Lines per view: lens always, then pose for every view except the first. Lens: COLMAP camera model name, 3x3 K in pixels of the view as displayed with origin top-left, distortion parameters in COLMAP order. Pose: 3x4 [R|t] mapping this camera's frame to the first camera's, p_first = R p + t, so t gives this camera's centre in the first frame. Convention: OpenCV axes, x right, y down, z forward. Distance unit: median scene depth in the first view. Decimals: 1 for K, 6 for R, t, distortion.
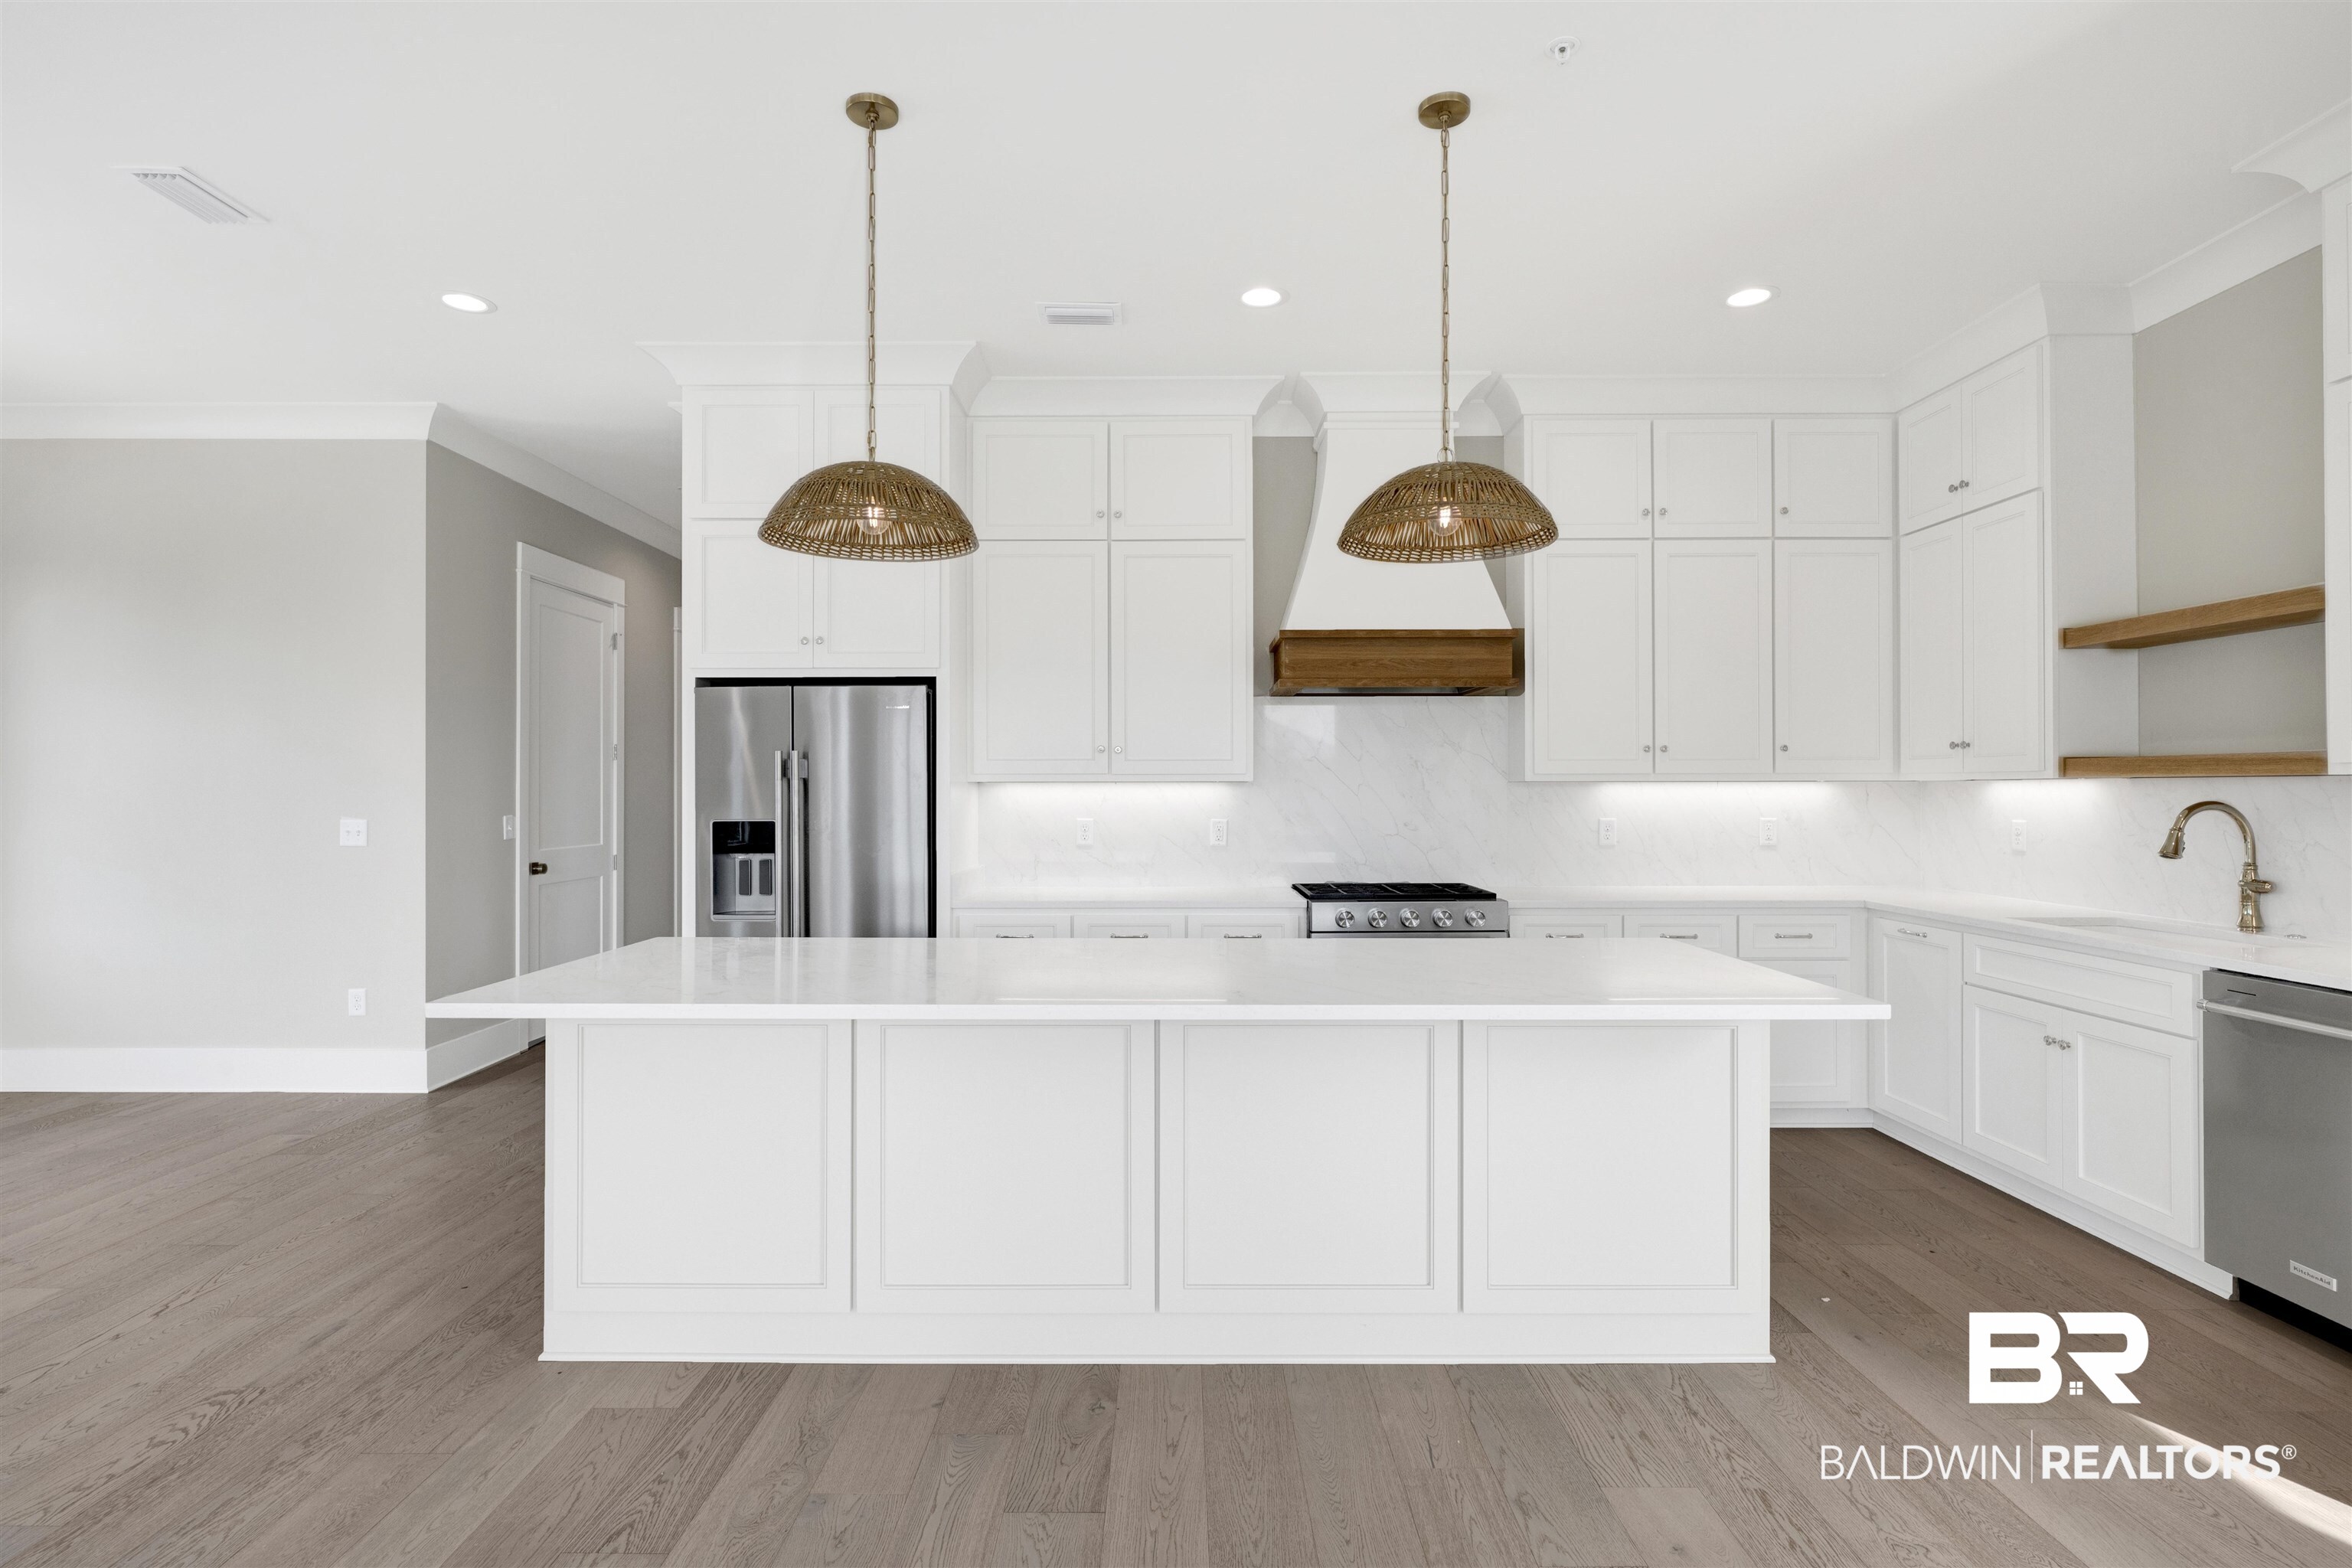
lens RADIAL K [[1187.4, 0, 1157.1], [0, 1187.4, 785.9], [0, 0, 1]] dist [0.013884, -0.009037]
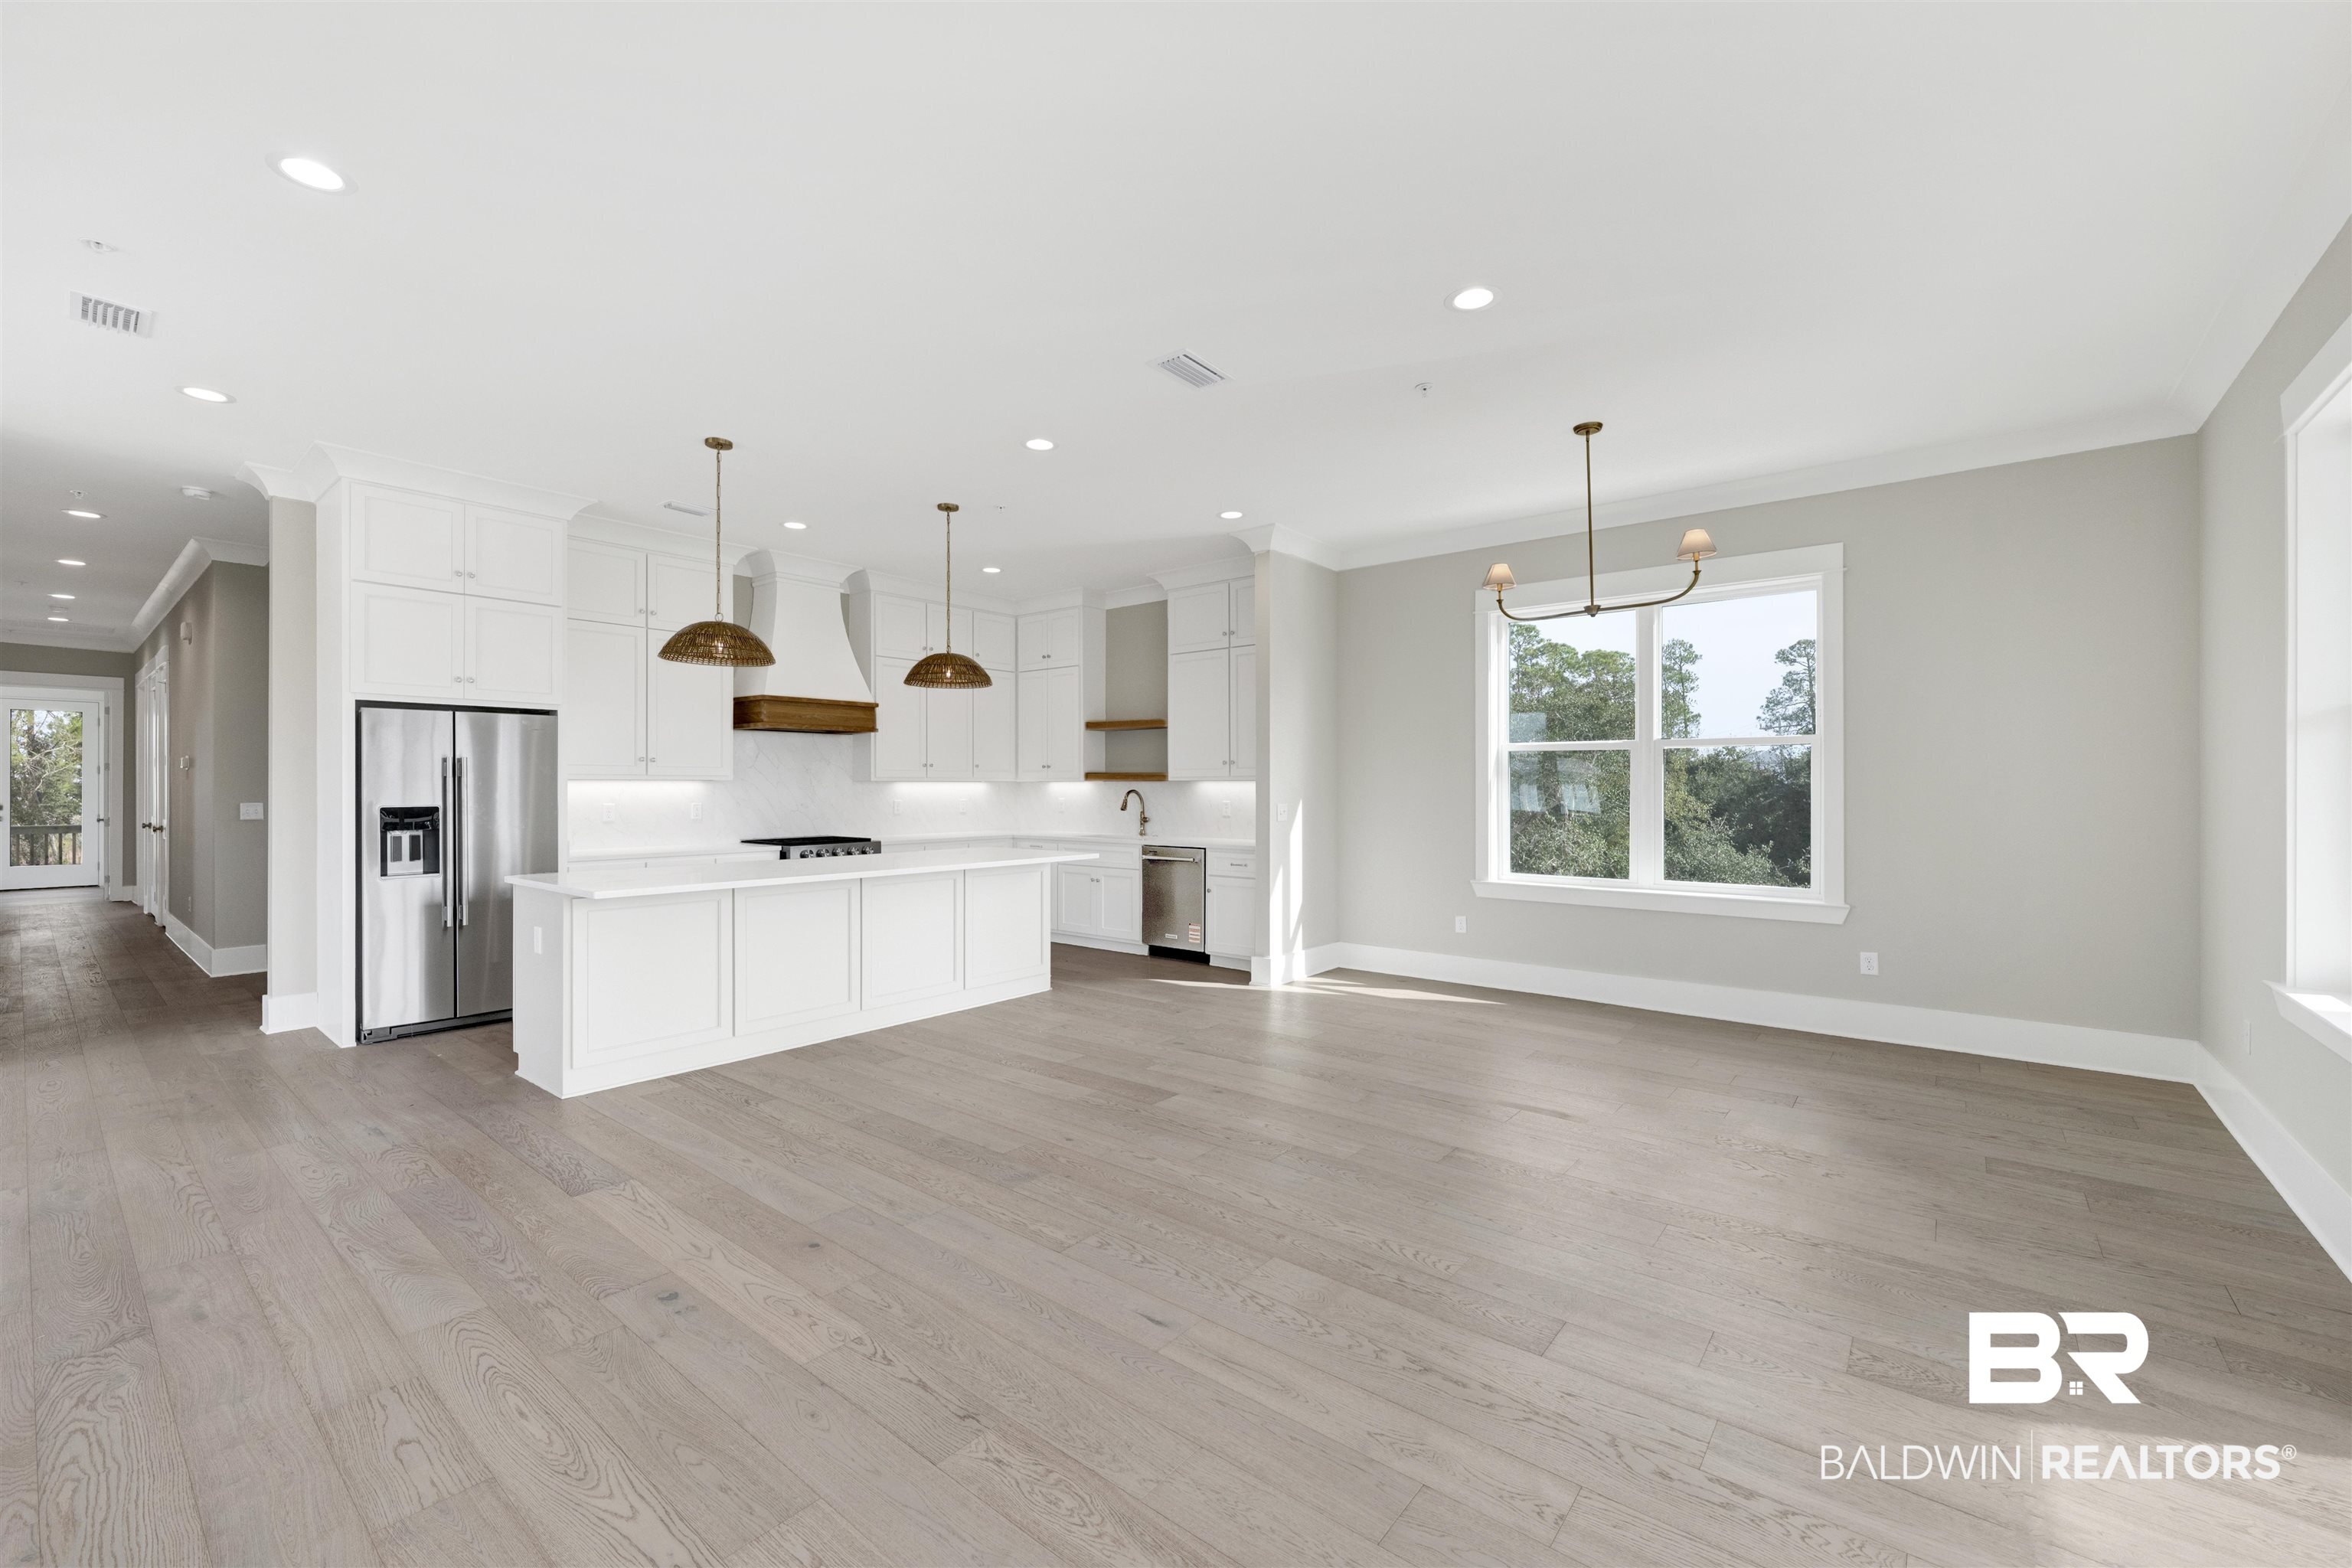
lens RADIAL K [[965.0, 0, 1180.8], [0, 965.0, 781.7], [0, 0, 1]] dist [0.001237, 0.000168]
pose [[0.618950, 0.004532, 0.785417, -0.663089], [-0.003867, 0.999989, -0.002723, -0.000142], [-0.785421, -0.001352, 0.618960, -0.392348]]
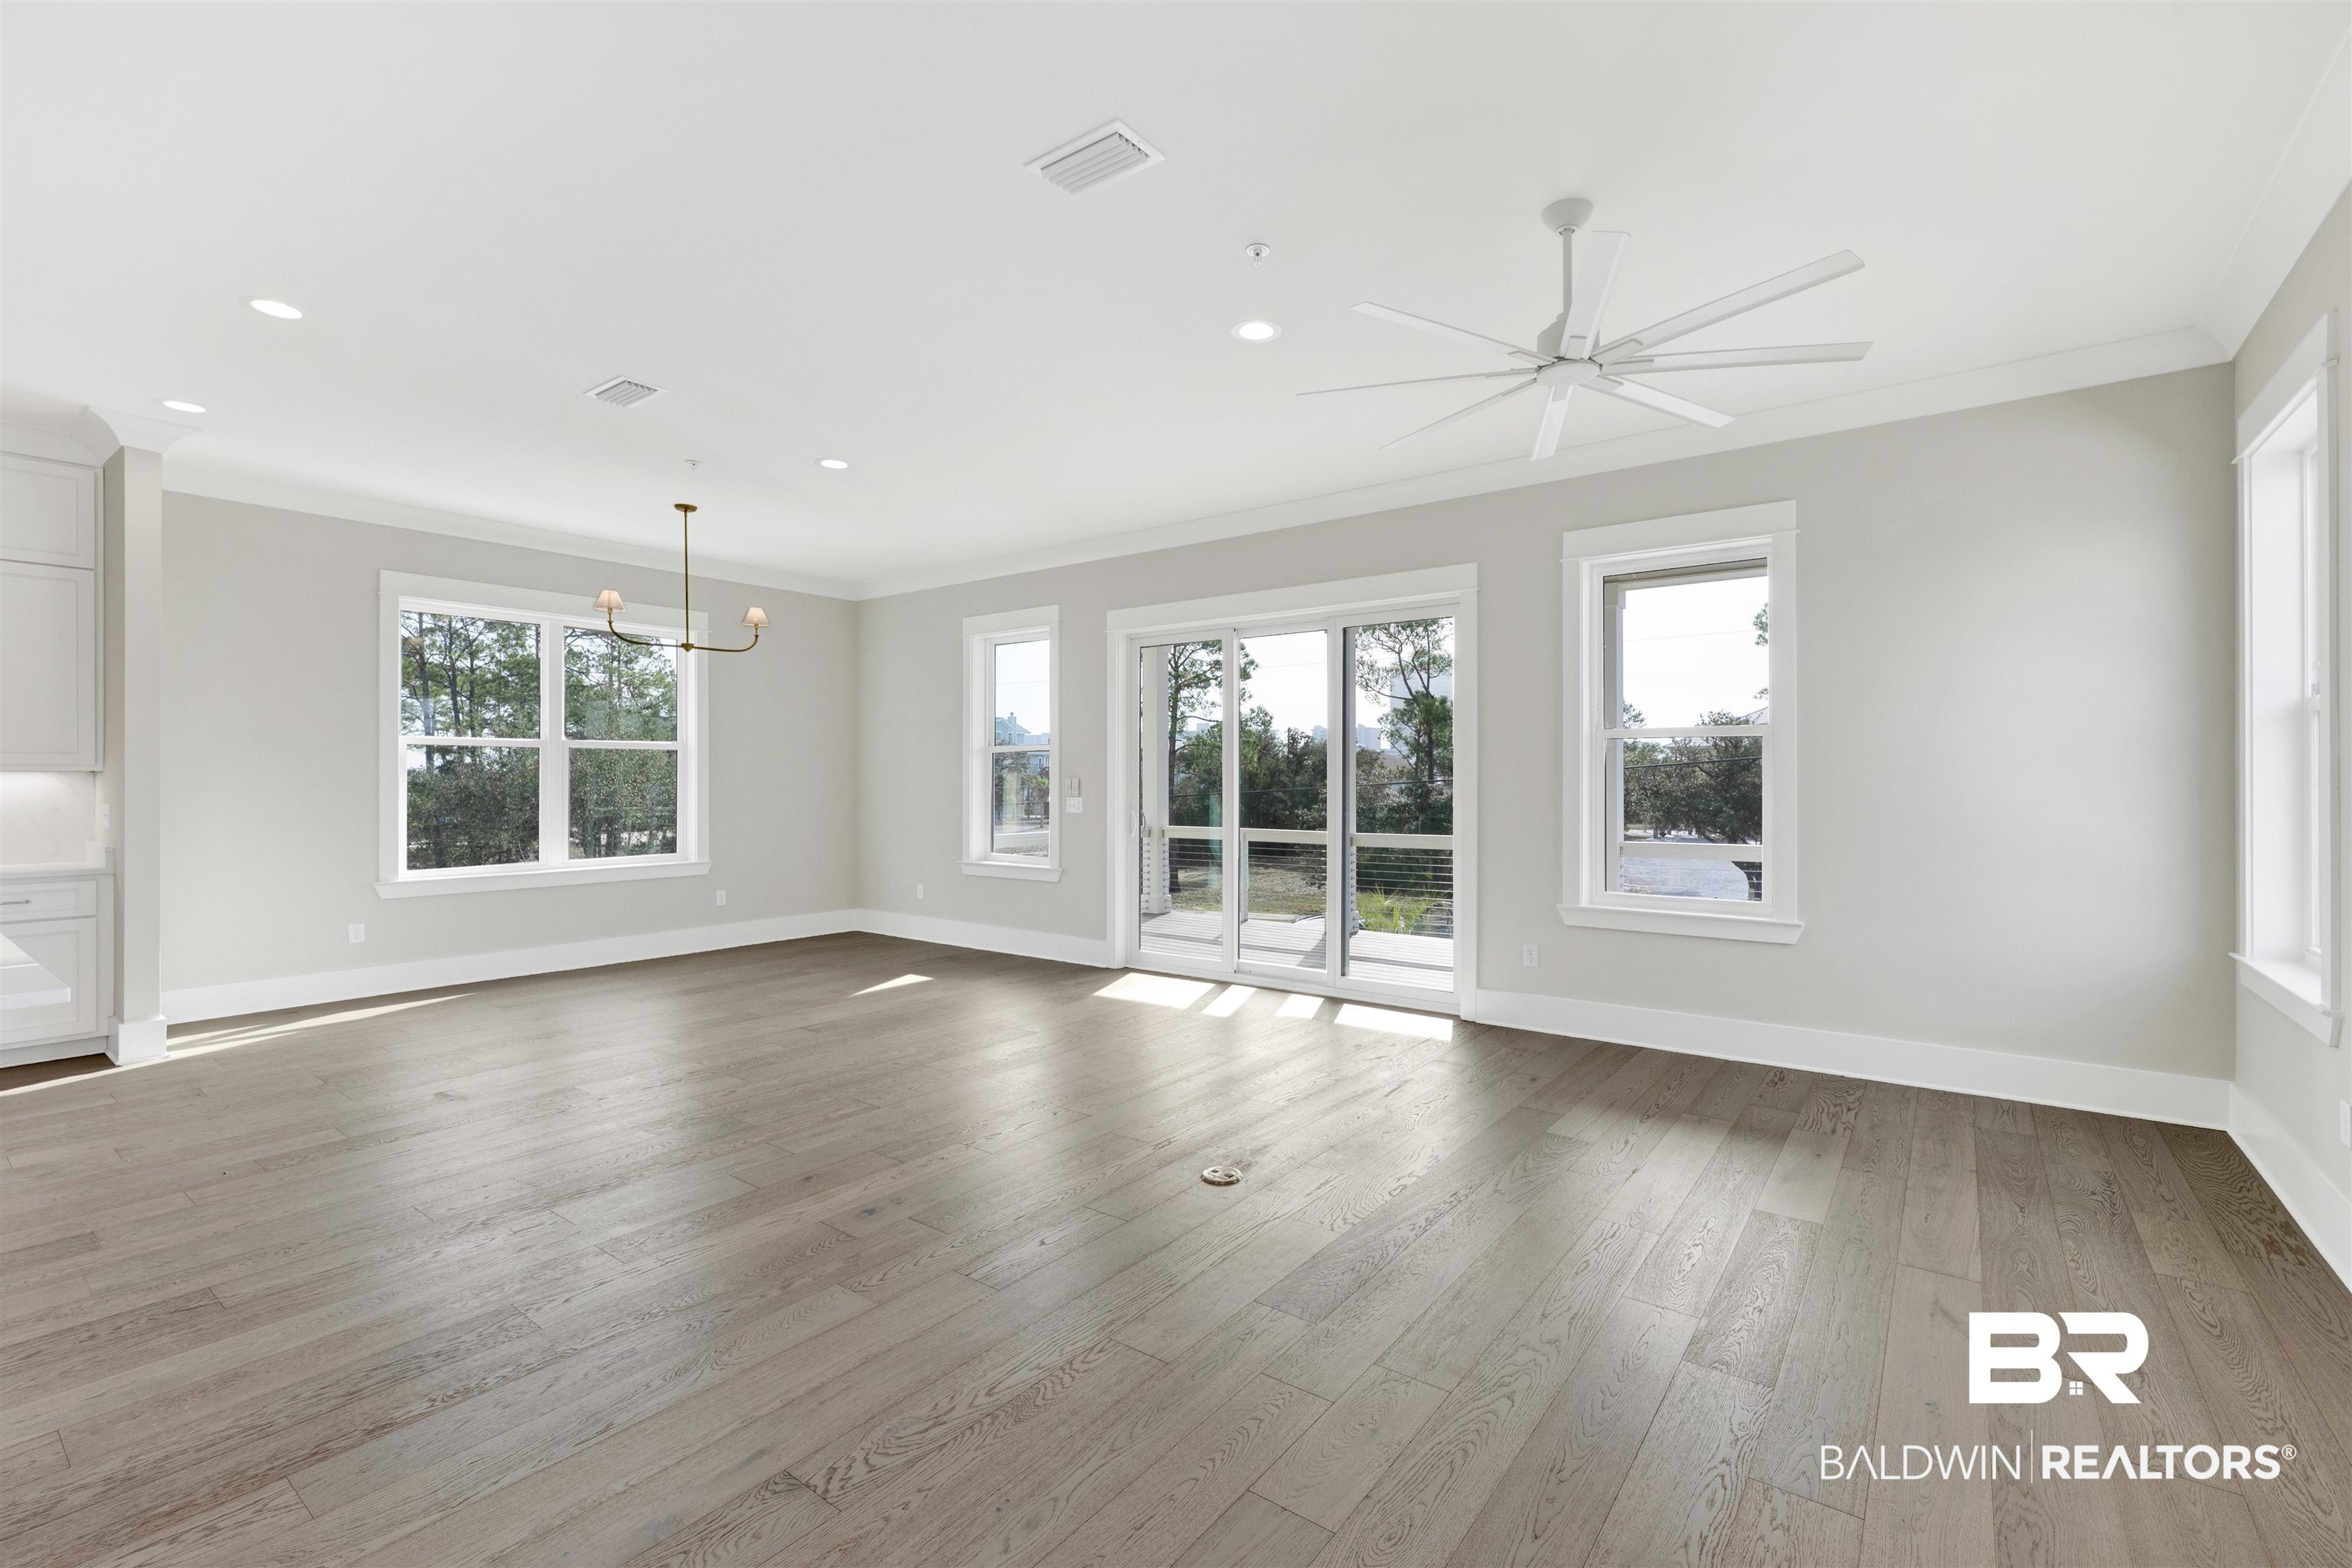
lens RADIAL K [[987.3, 0, 1212.3], [0, 987.3, 782.1], [0, 0, 1]] dist [-0.002056, -0.000774]
pose [[-0.816316, 0.001041, 0.577605, -0.979348], [0.000607, 0.999999, -0.000945, 0.005842], [-0.577605, -0.000421, -0.816316, 0.581866]]
